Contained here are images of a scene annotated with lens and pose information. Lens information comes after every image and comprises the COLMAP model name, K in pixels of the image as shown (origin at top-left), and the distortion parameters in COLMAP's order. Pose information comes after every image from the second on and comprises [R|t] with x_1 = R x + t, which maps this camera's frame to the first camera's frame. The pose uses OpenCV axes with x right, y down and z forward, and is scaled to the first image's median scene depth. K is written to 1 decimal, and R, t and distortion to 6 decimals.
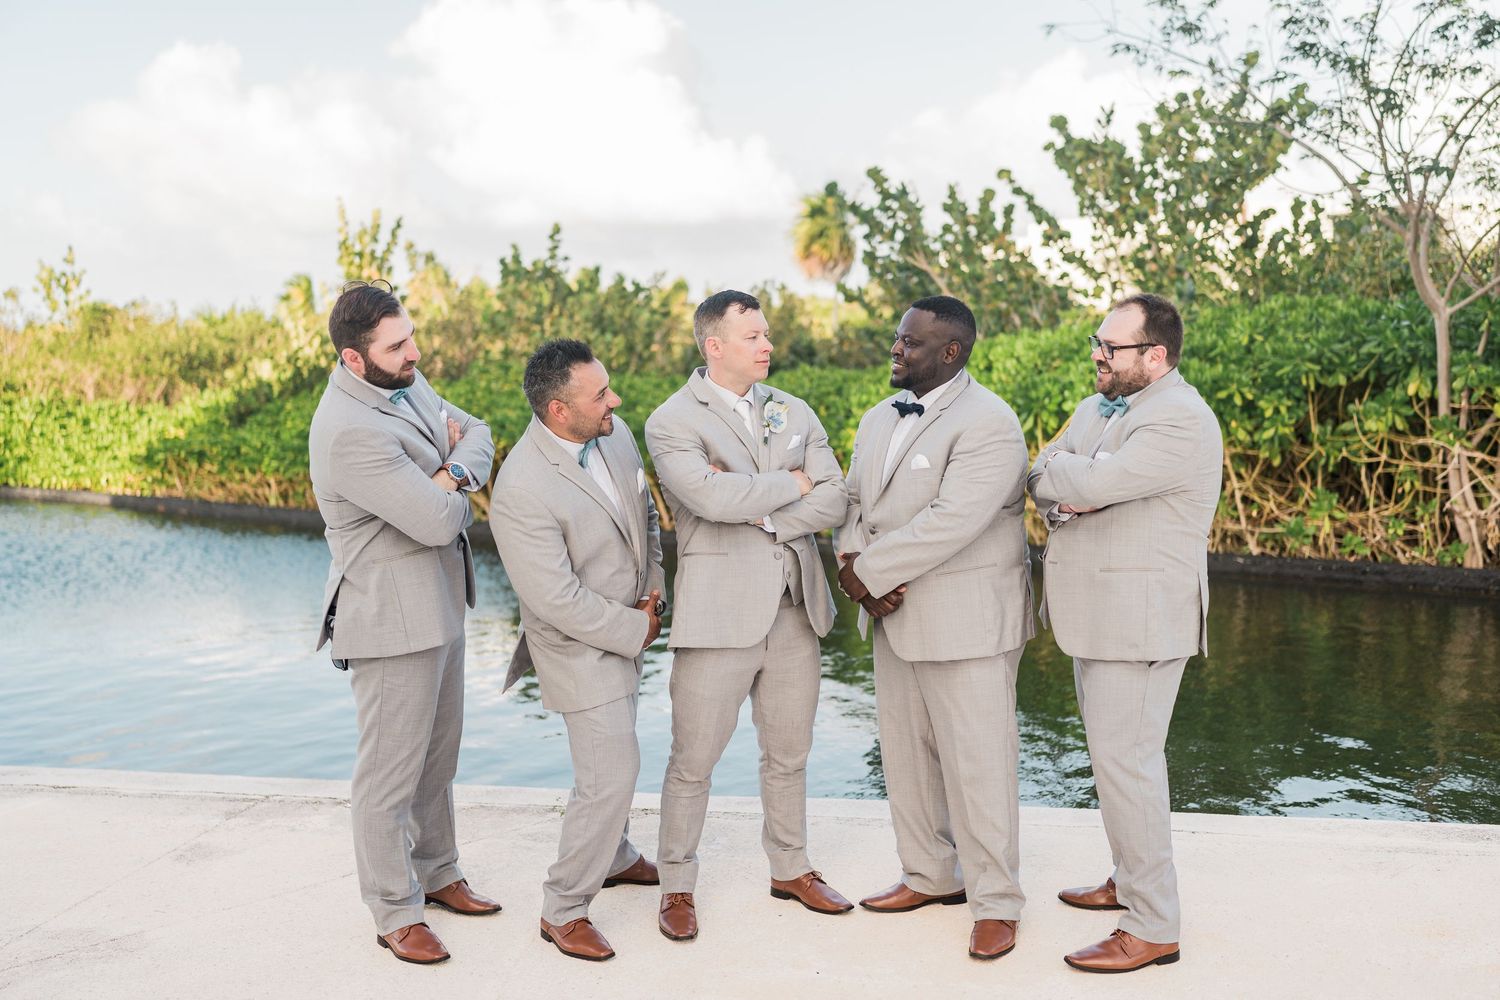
lens RADIAL K [[1510.4, 0, 750.0], [0, 1510.4, 500.0], [0, 0, 1]] dist [-0.013735, 0.005883]
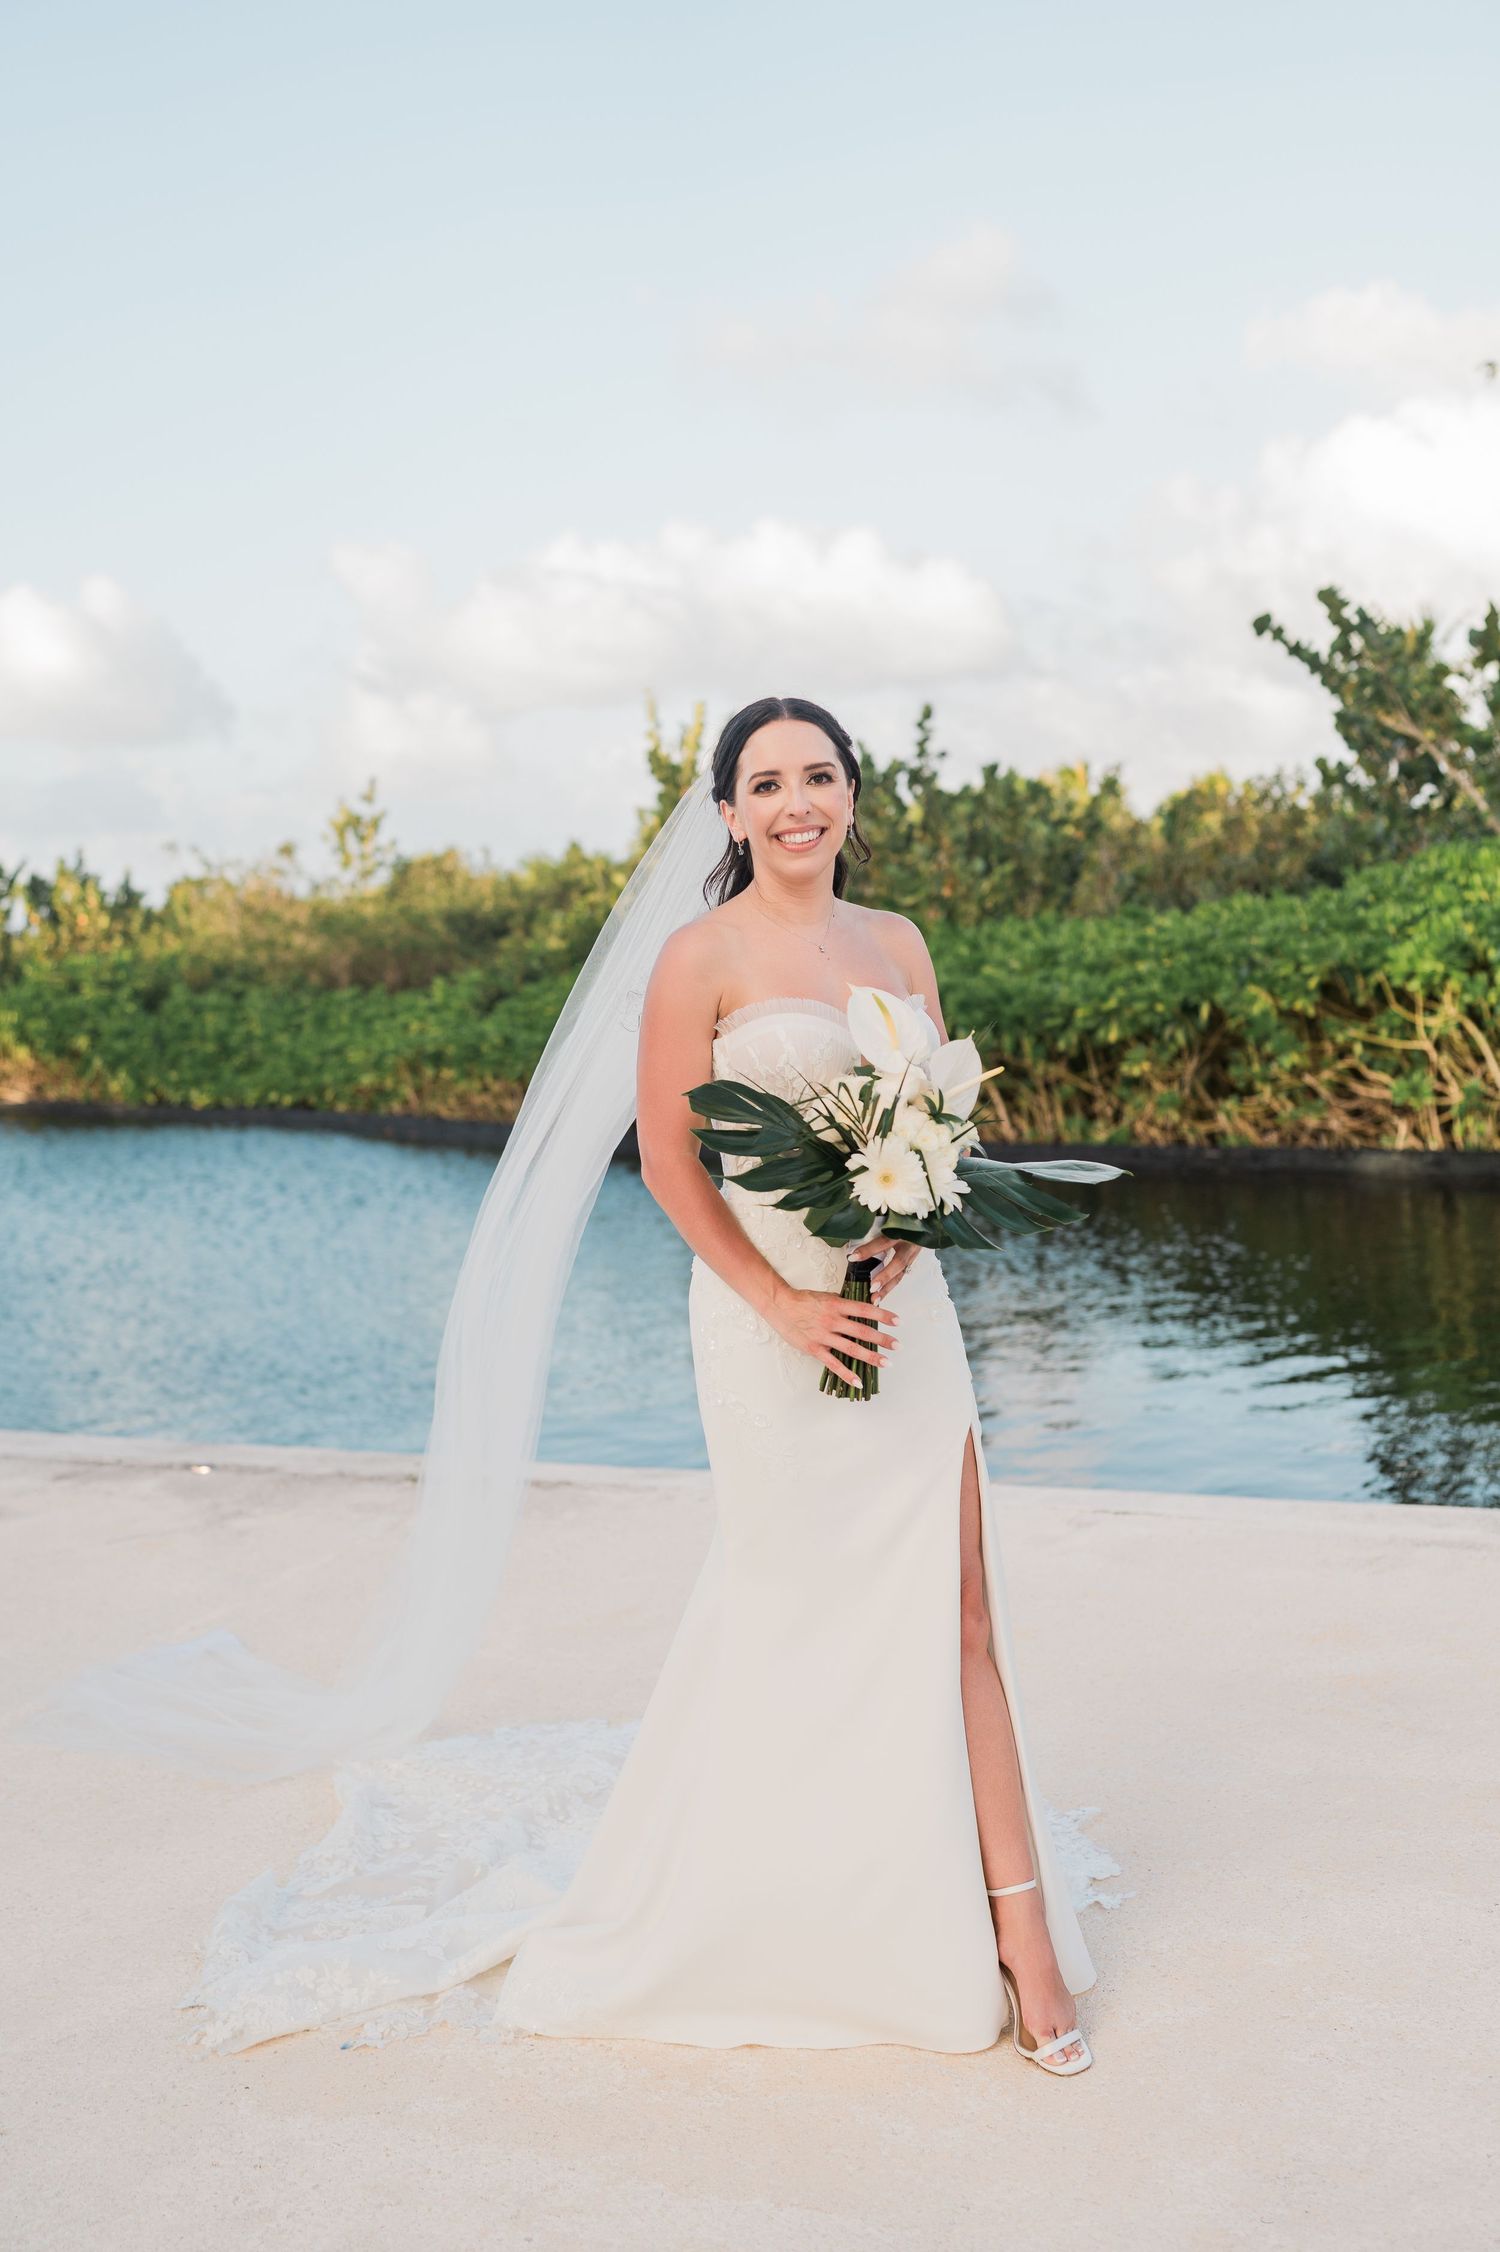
lens RADIAL K [[2306.3, 0, 750.7], [0, 2306.3, 1079.8], [0, 0, 1]] dist [0.040594, -0.000461]
pose [[0.956094, -0.028386, -0.291683, 0.106231], [0.023730, 0.999528, -0.019487, 0.006644], [0.292099, 0.011709, 0.956317, -0.028942]]
